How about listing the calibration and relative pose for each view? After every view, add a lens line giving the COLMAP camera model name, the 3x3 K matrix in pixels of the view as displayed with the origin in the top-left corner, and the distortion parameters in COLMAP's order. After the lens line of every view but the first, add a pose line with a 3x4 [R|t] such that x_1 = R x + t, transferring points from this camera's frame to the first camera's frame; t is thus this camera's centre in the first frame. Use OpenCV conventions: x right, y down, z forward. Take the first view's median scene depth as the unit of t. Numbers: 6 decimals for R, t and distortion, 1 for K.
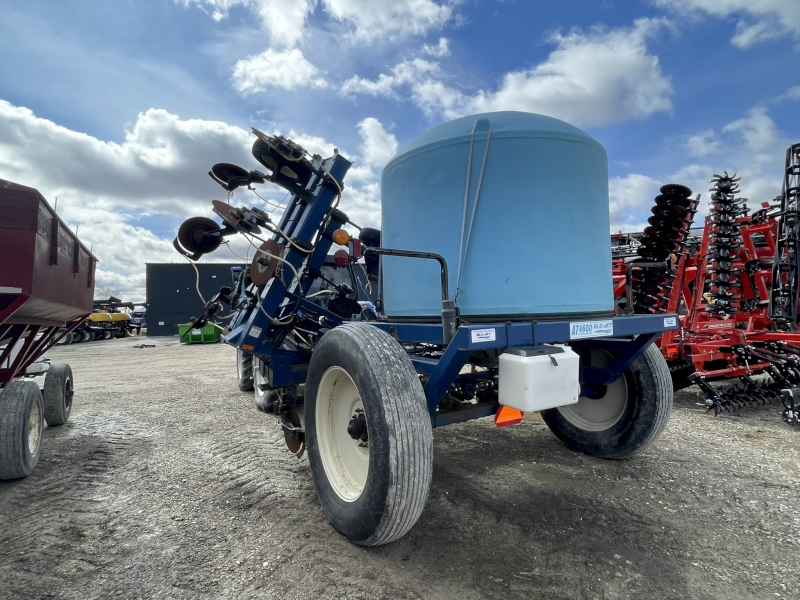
lens RADIAL K [[445.2, 0, 413.8], [0, 445.2, 307.0], [0, 0, 1]] dist [0.003258, 0.000748]
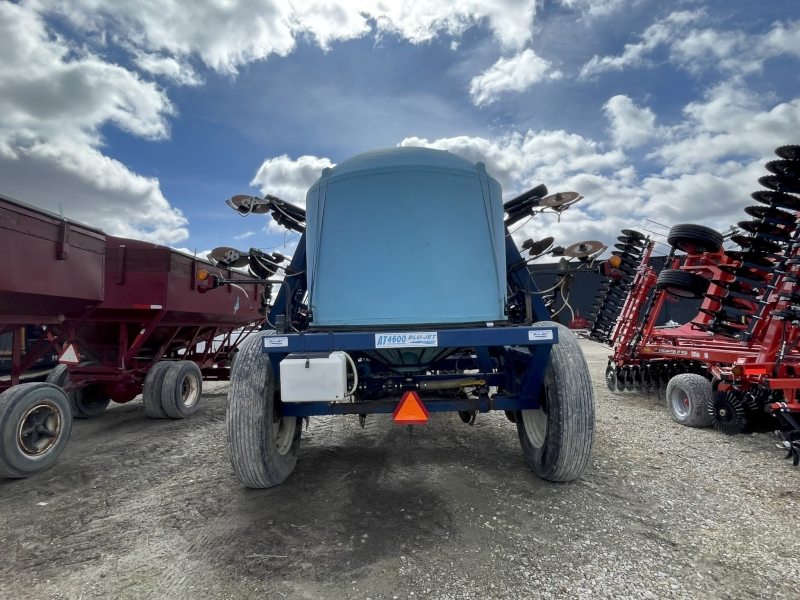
lens RADIAL K [[456.1, 0, 408.6], [0, 456.1, 300.6], [0, 0, 1]] dist [0.003716, 0.002928]
pose [[0.833568, -0.015670, -0.552195, 0.059457], [0.008527, 0.999843, -0.015501, -0.001768], [0.552352, 0.008212, 0.833571, 0.003140]]
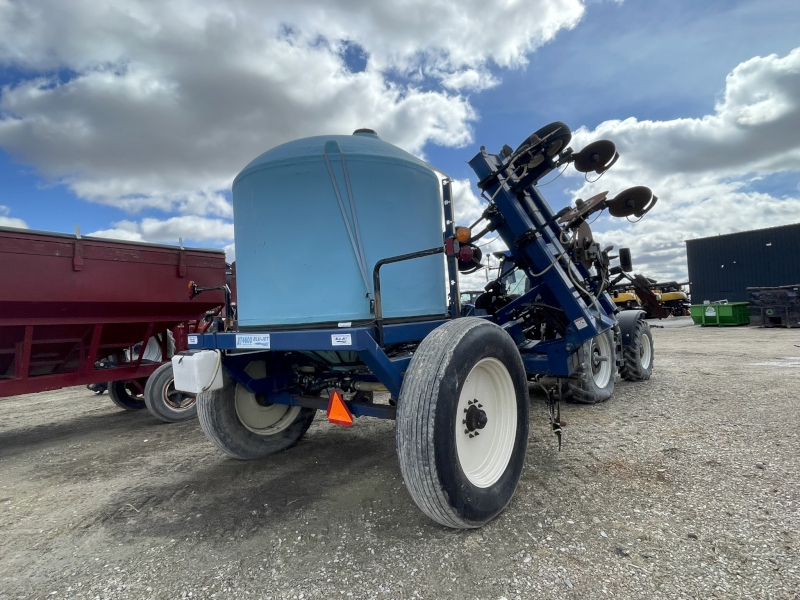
lens RADIAL K [[453.1, 0, 400.0], [0, 453.1, 300.0], [0, 0, 1]] dist [-0.032679, -0.000397]
pose [[0.293543, -0.014538, -0.955835, 0.091946], [0.055334, 0.998466, 0.001807, -0.002050], [0.954343, -0.053420, 0.293897, 0.059009]]
